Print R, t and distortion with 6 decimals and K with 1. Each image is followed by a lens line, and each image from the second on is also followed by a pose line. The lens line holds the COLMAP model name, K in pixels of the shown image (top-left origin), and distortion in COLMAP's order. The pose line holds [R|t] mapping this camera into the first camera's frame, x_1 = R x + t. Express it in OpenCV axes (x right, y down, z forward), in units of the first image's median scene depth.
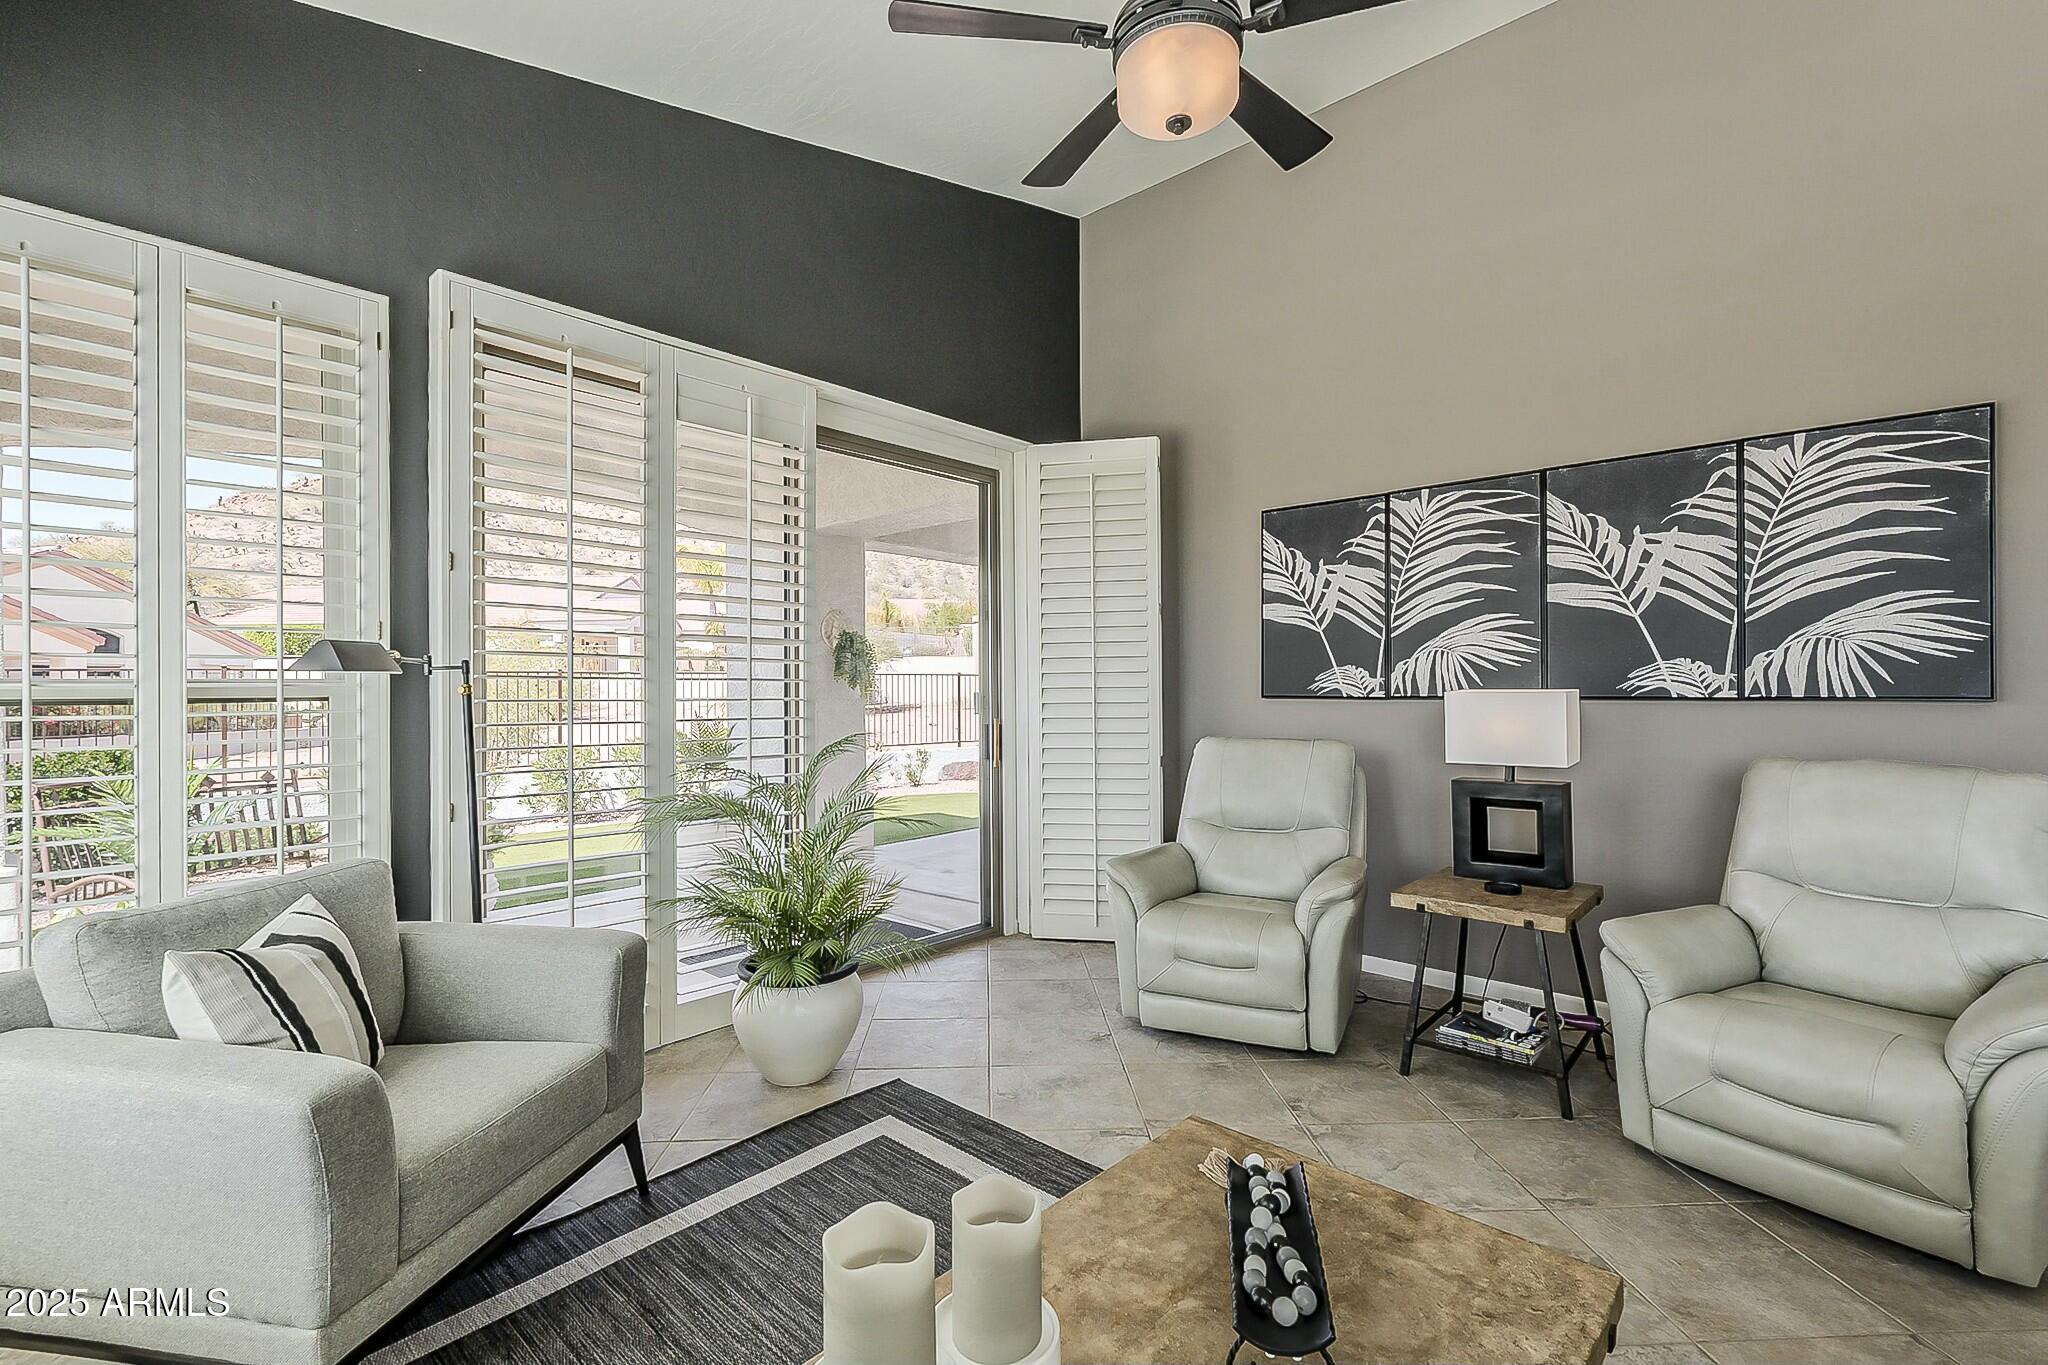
lens RADIAL K [[921.6, 0, 1013.2], [0, 921.6, 684.1], [0, 0, 1]] dist [0.002586, 0.002525]
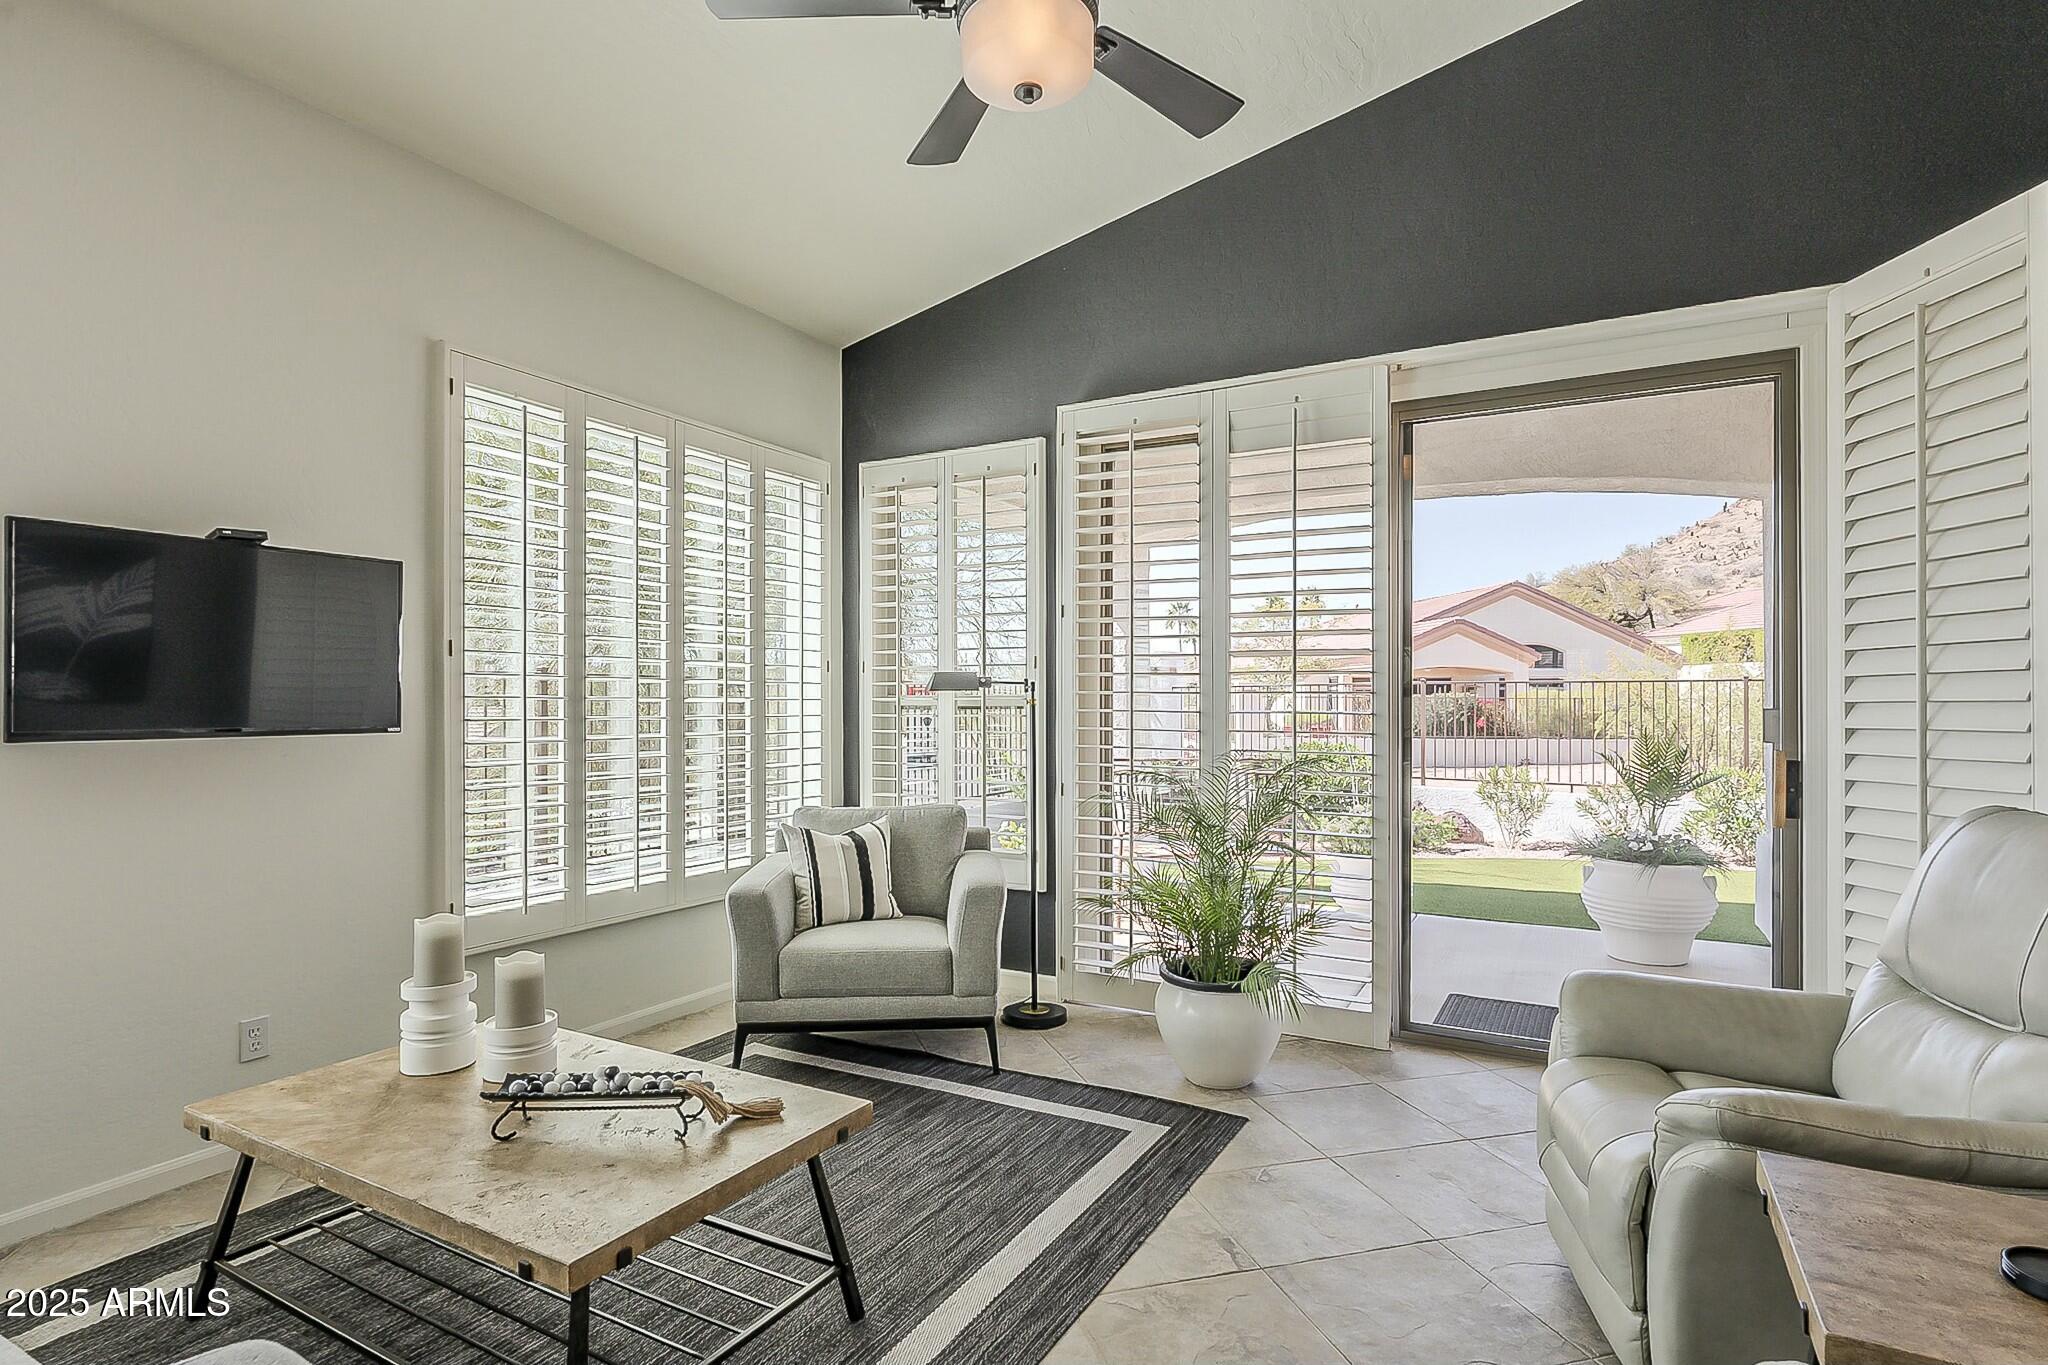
lens RADIAL K [[1002.2, 0, 1014.8], [0, 1002.2, 690.4], [0, 0, 1]] dist [-0.006335, 0.001733]
pose [[0.238547, -0.006236, -0.971111, 0.720136], [0.004732, 0.999975, -0.005259, -0.002317], [0.971119, -0.003340, 0.238571, 0.470293]]
